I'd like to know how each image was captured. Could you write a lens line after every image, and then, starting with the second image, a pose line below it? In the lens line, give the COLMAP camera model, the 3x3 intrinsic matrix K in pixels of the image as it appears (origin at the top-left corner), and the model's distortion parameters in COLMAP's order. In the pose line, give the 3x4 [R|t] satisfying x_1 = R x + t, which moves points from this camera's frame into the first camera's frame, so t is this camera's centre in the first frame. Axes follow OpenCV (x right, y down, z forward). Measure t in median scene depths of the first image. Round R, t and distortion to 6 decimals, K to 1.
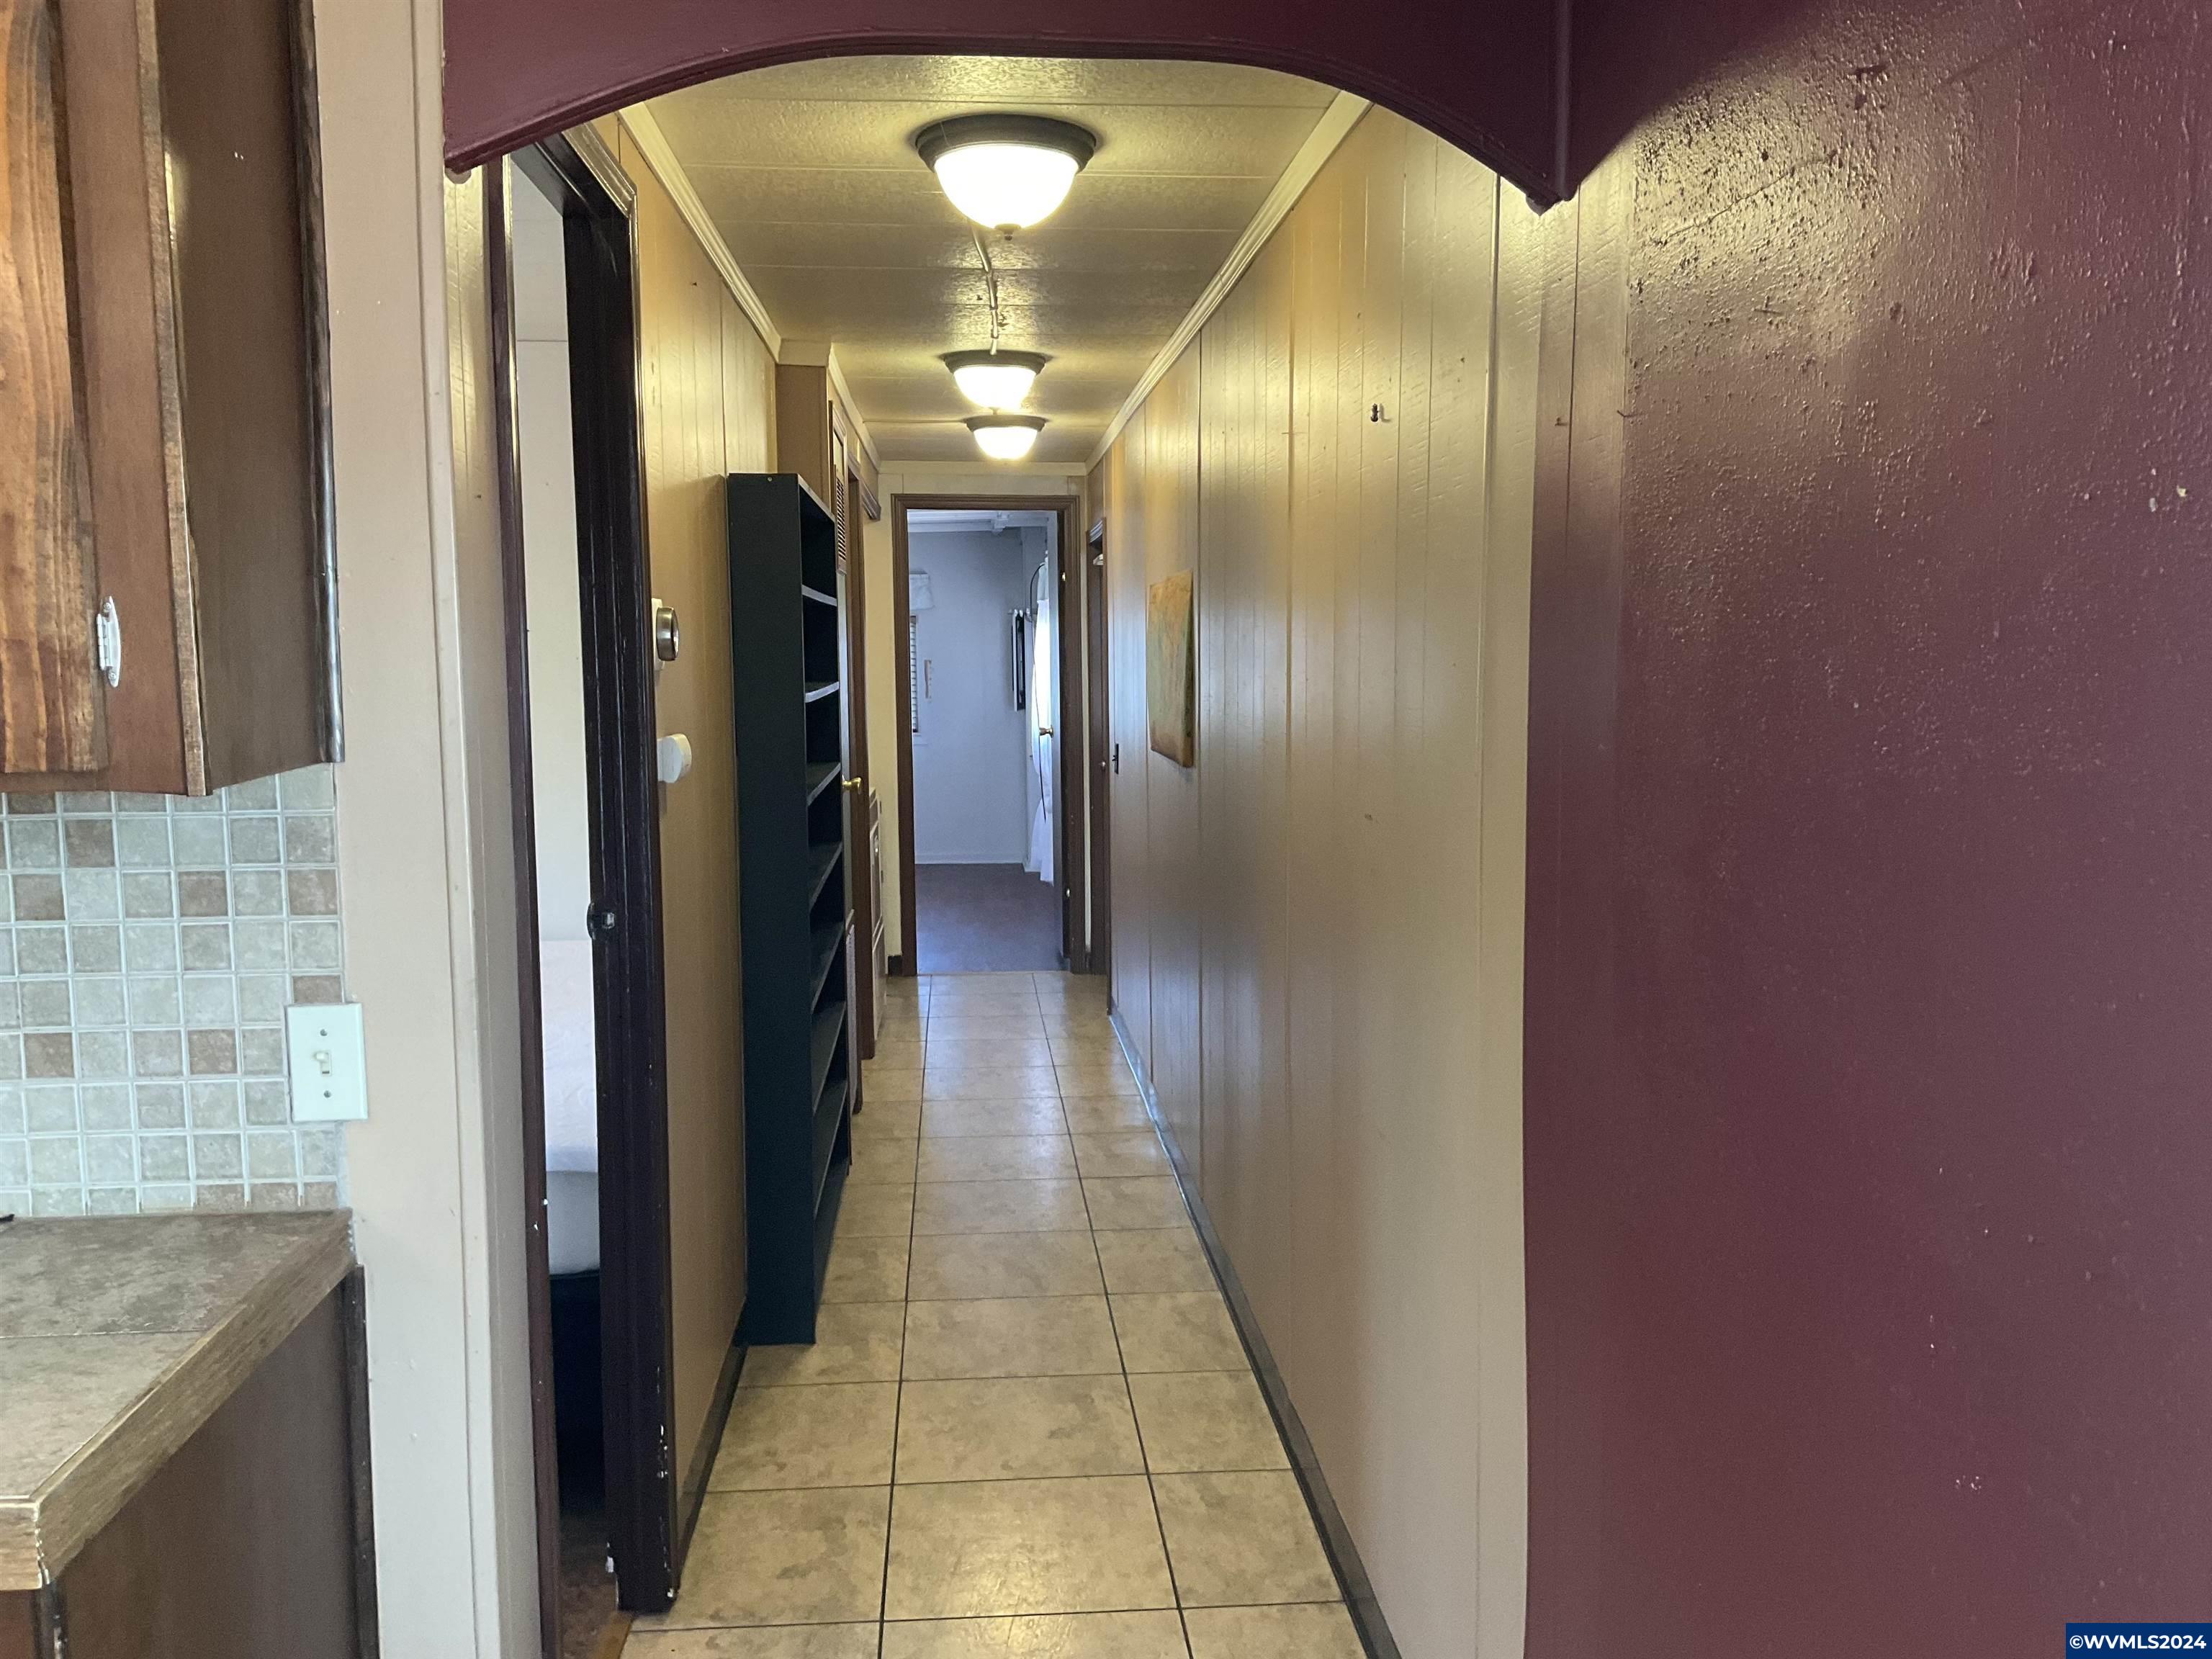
lens RADIAL K [[1831.7, 0, 1106.0], [0, 1831.7, 829.5], [0, 0, 1]] dist [0.118484, -0.255655]
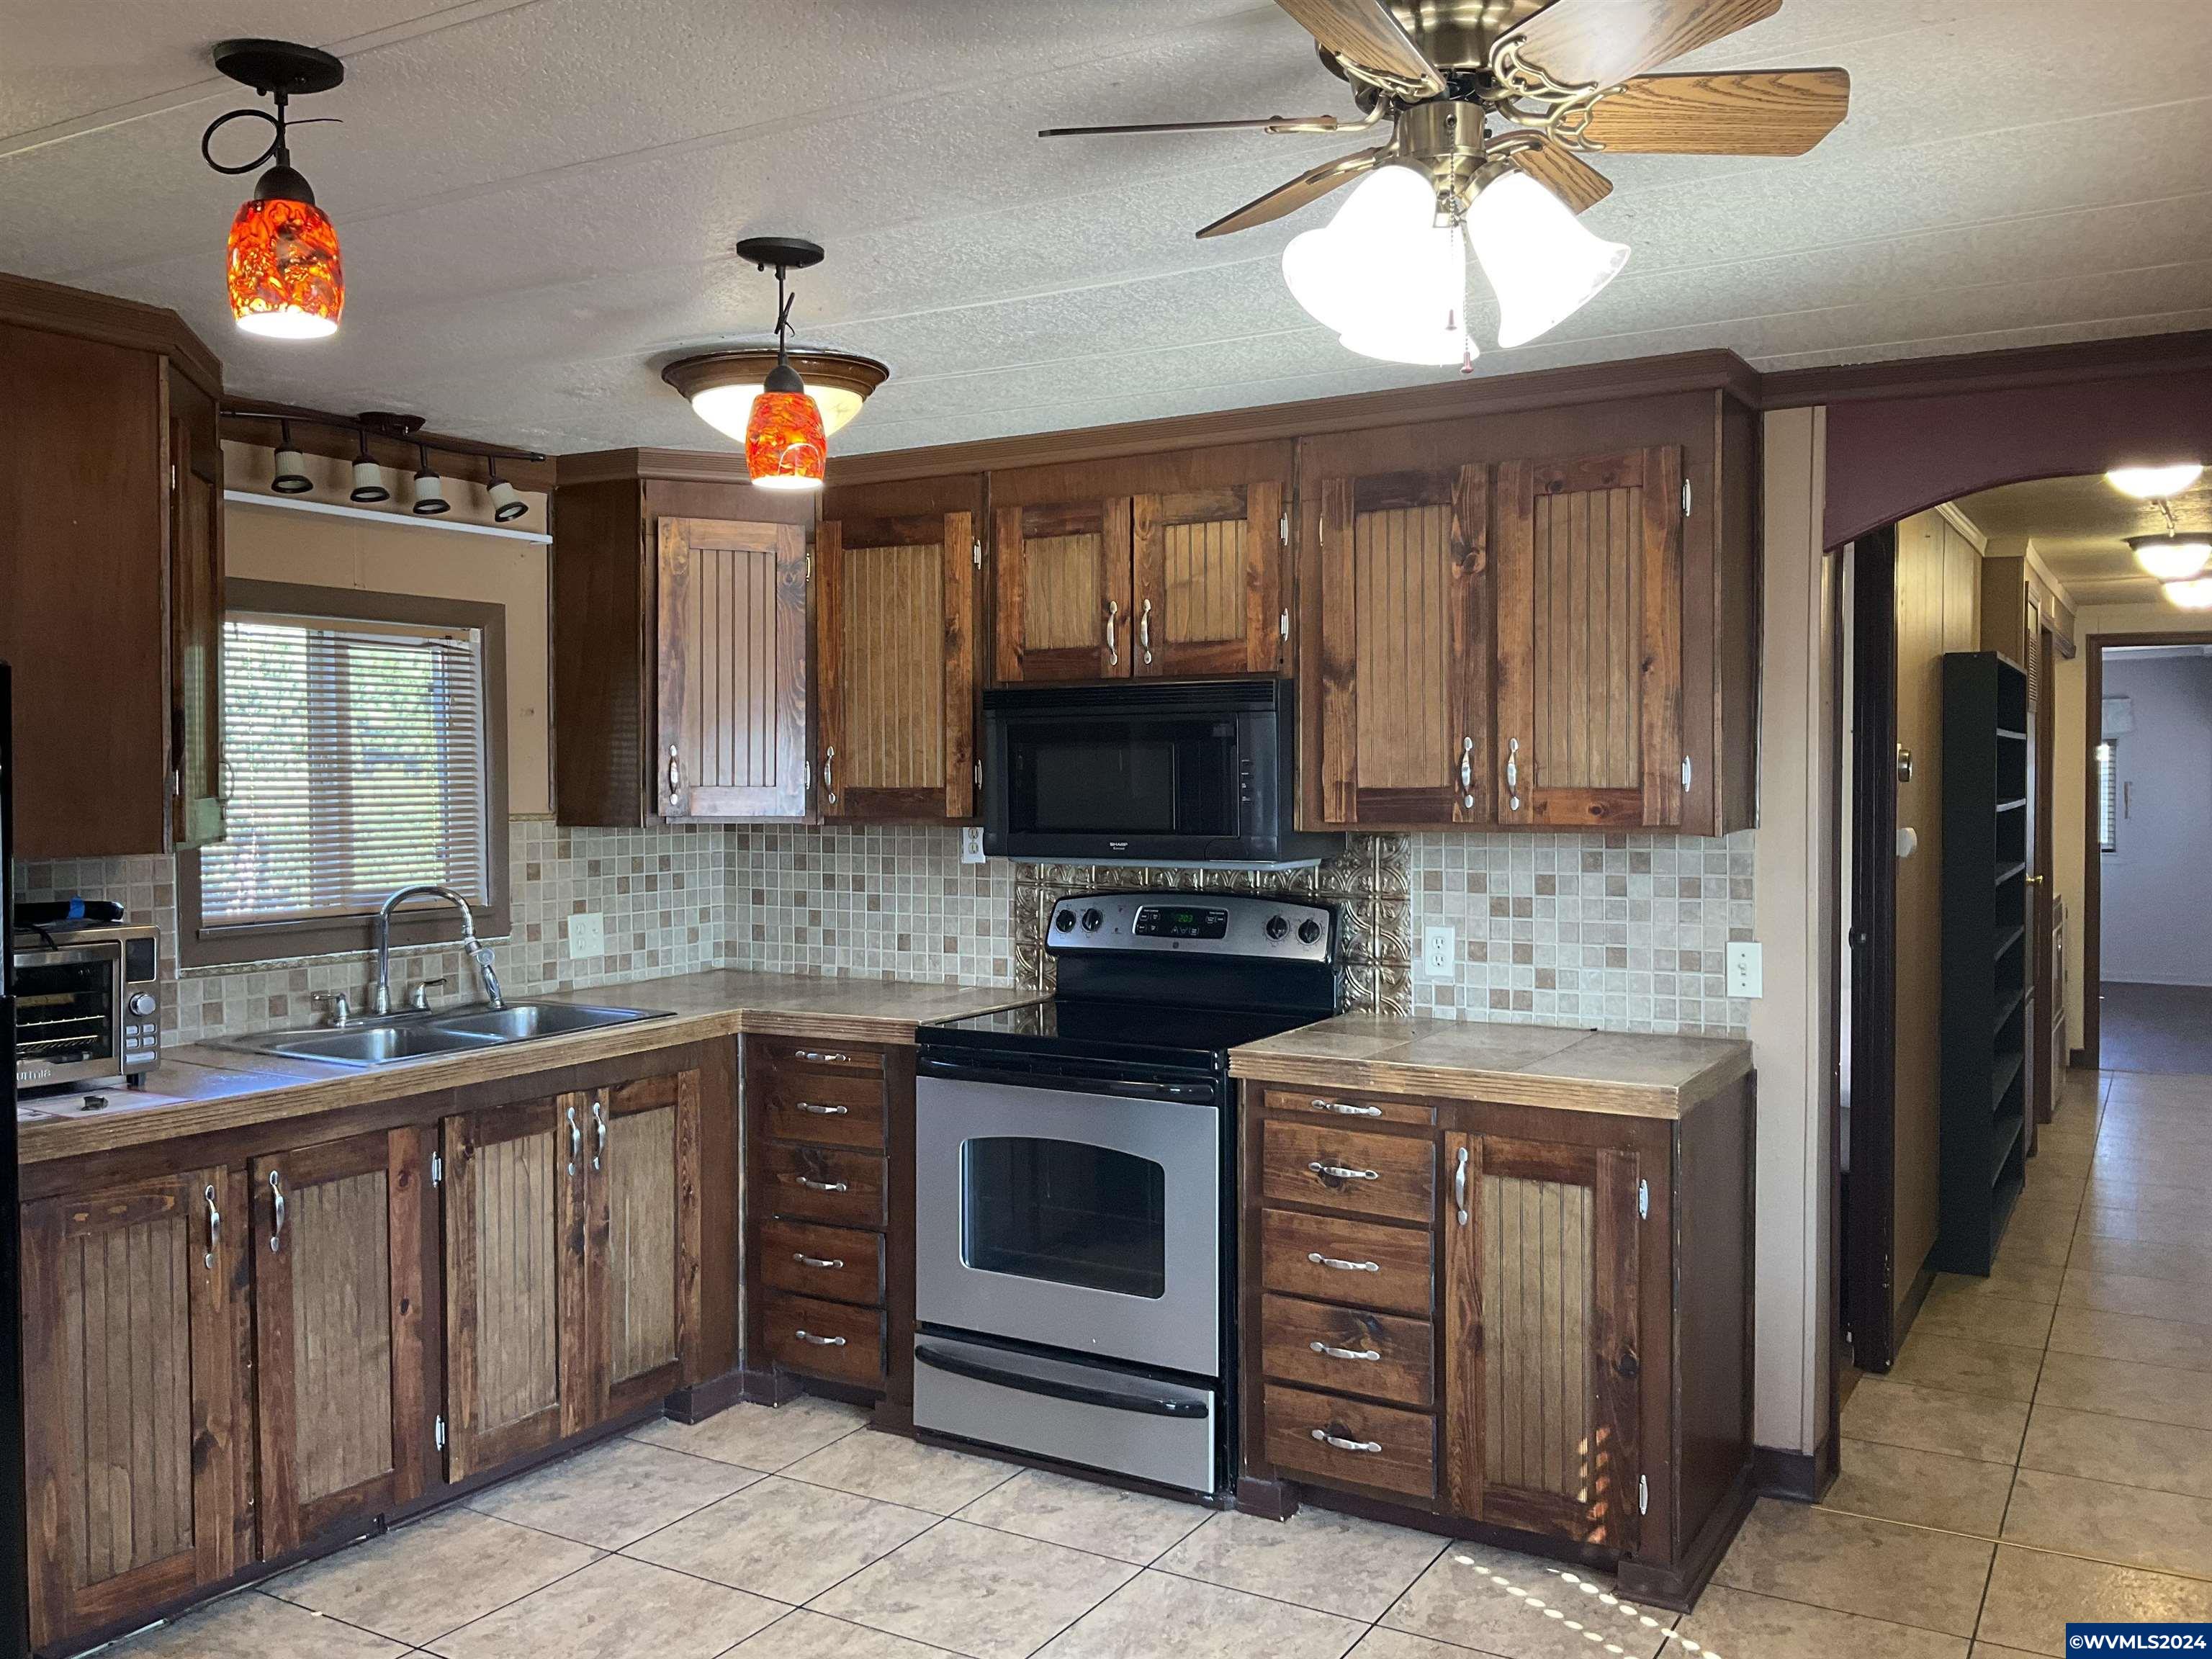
lens RADIAL K [[1829.3, 0, 1101.8], [0, 1829.3, 823.9], [0, 0, 1]] dist [0.121646, -0.260797]
pose [[0.819185, 0.018233, -0.573240, 0.082665], [-0.057426, 0.997079, -0.050350, 0.047065], [0.570647, 0.074165, 0.817839, -0.509191]]
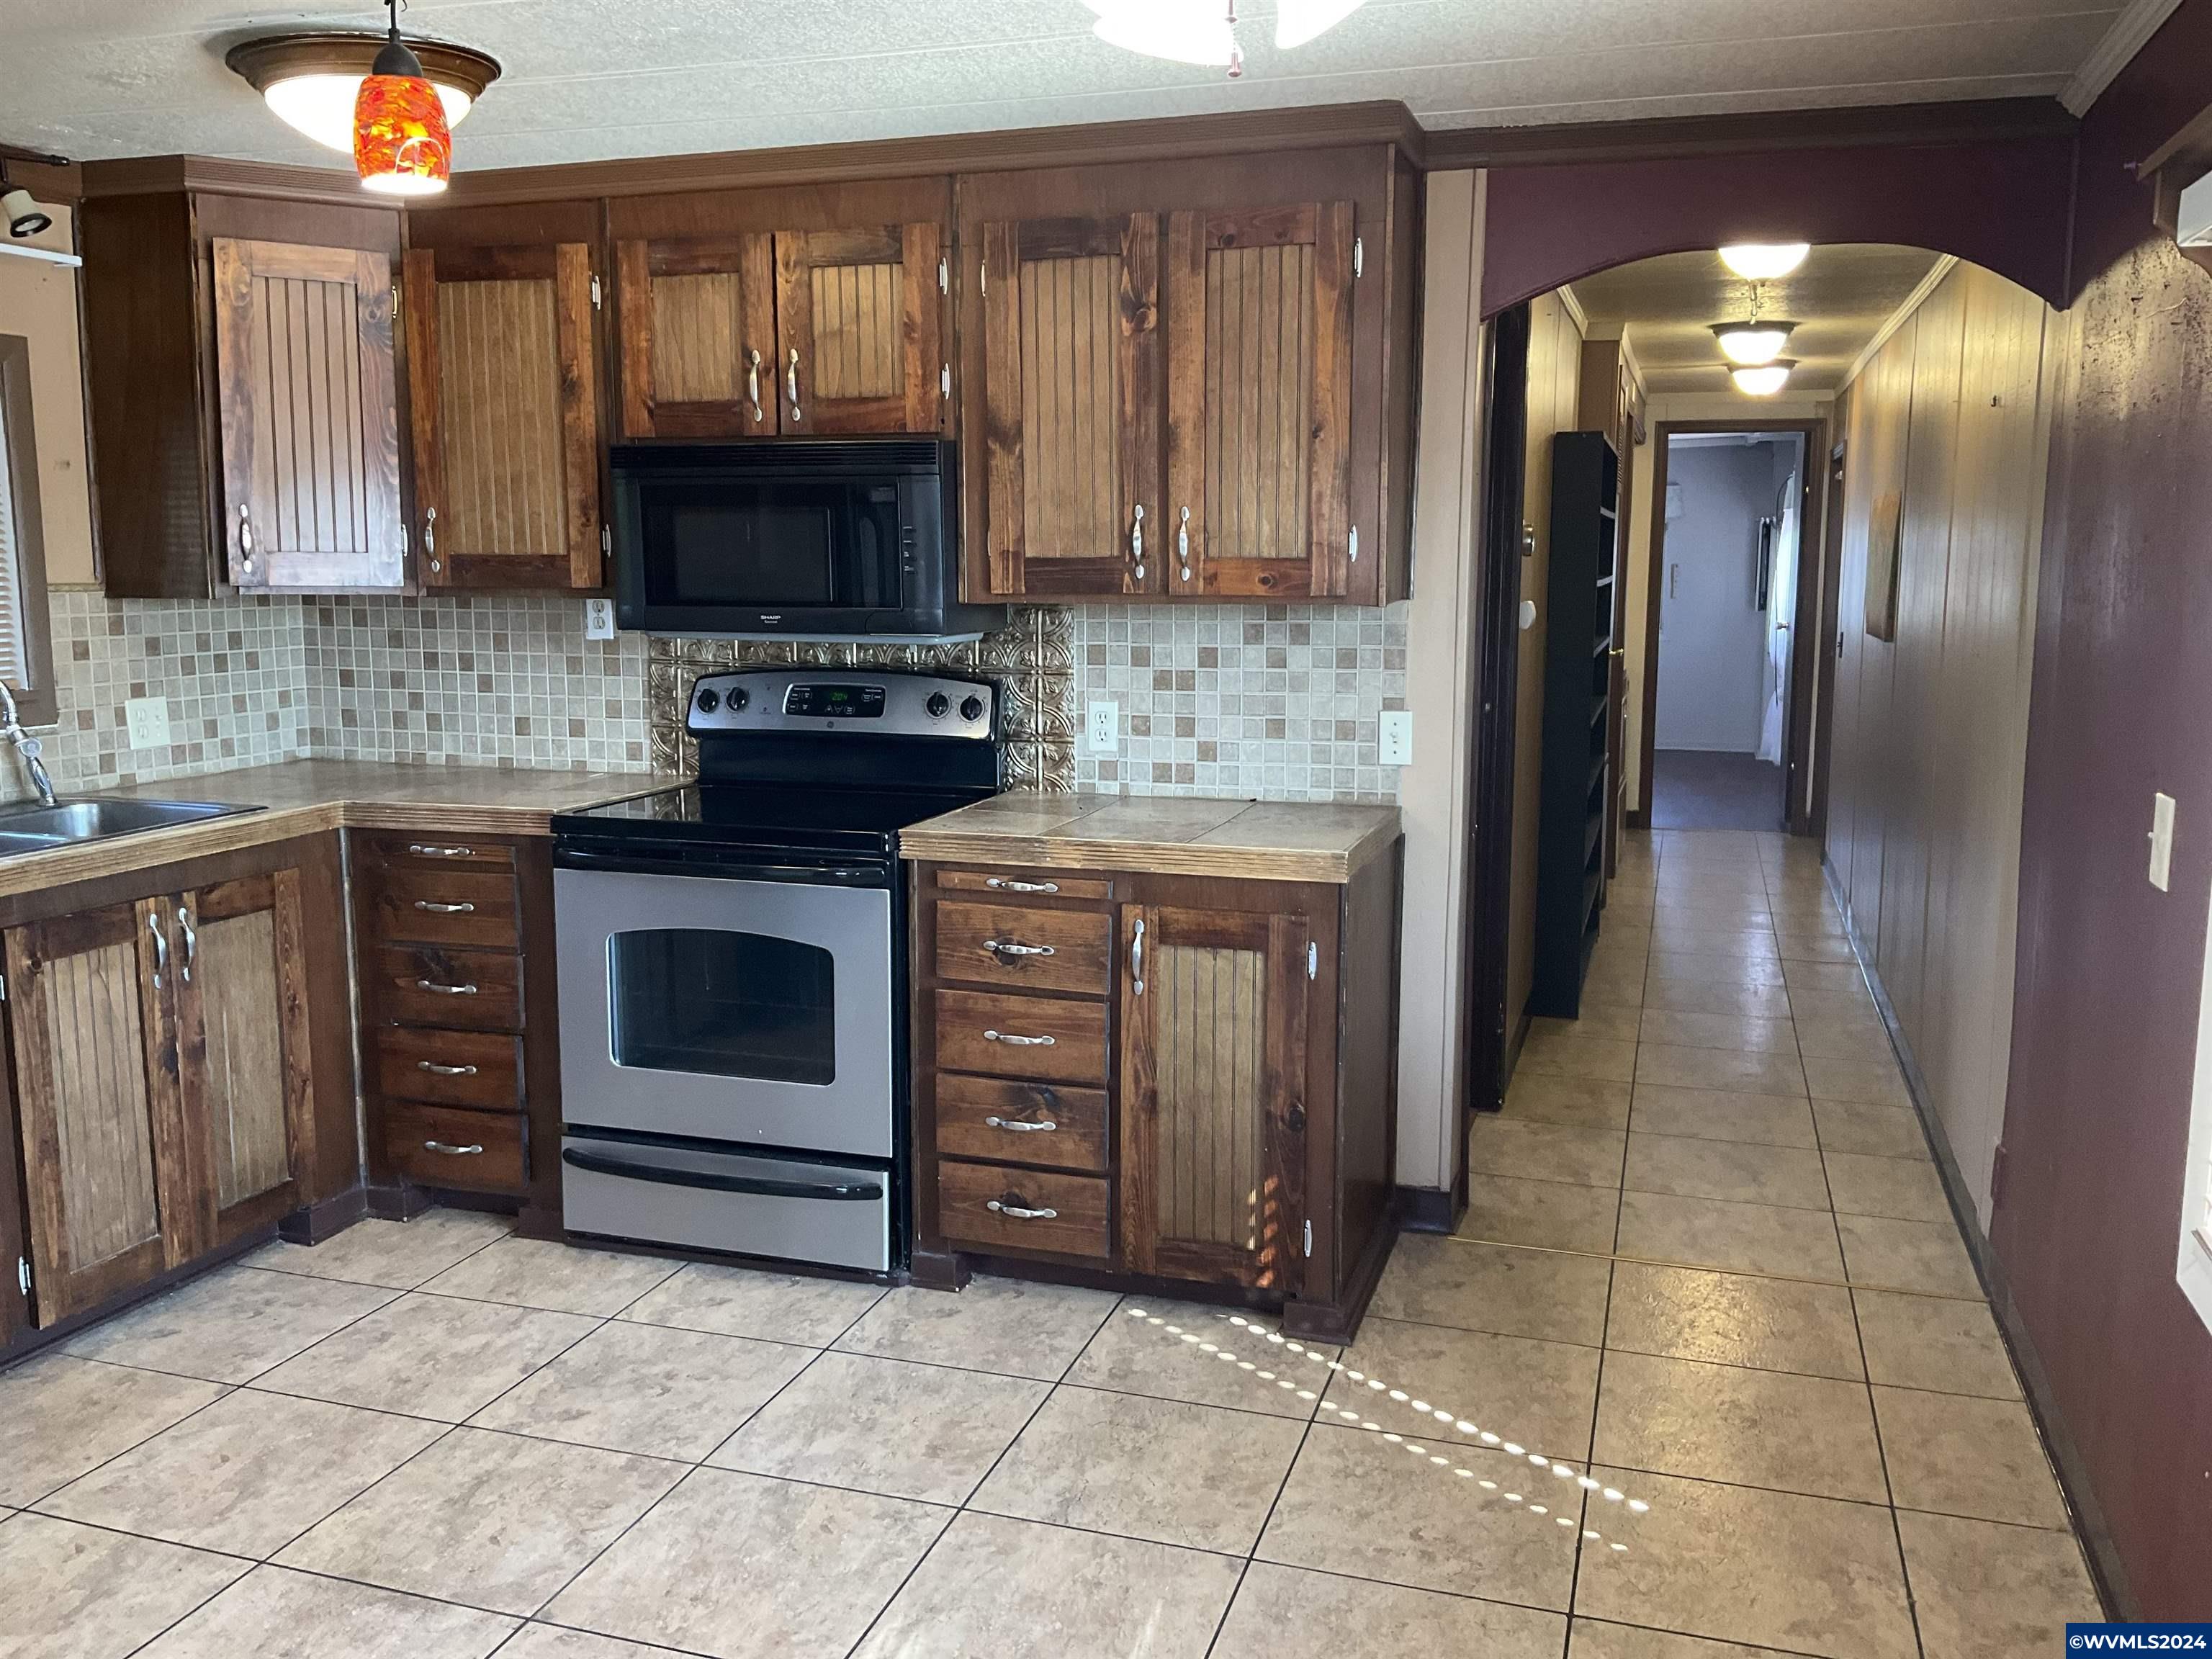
lens RADIAL K [[1831.7, 0, 1106.0], [0, 1831.7, 829.5], [0, 0, 1]] dist [0.118484, -0.255655]
pose [[0.925663, 0.062168, -0.373207, 0.034711], [-0.043662, 0.997370, 0.057846, 0.053702], [0.375822, -0.037251, 0.925943, -0.497579]]
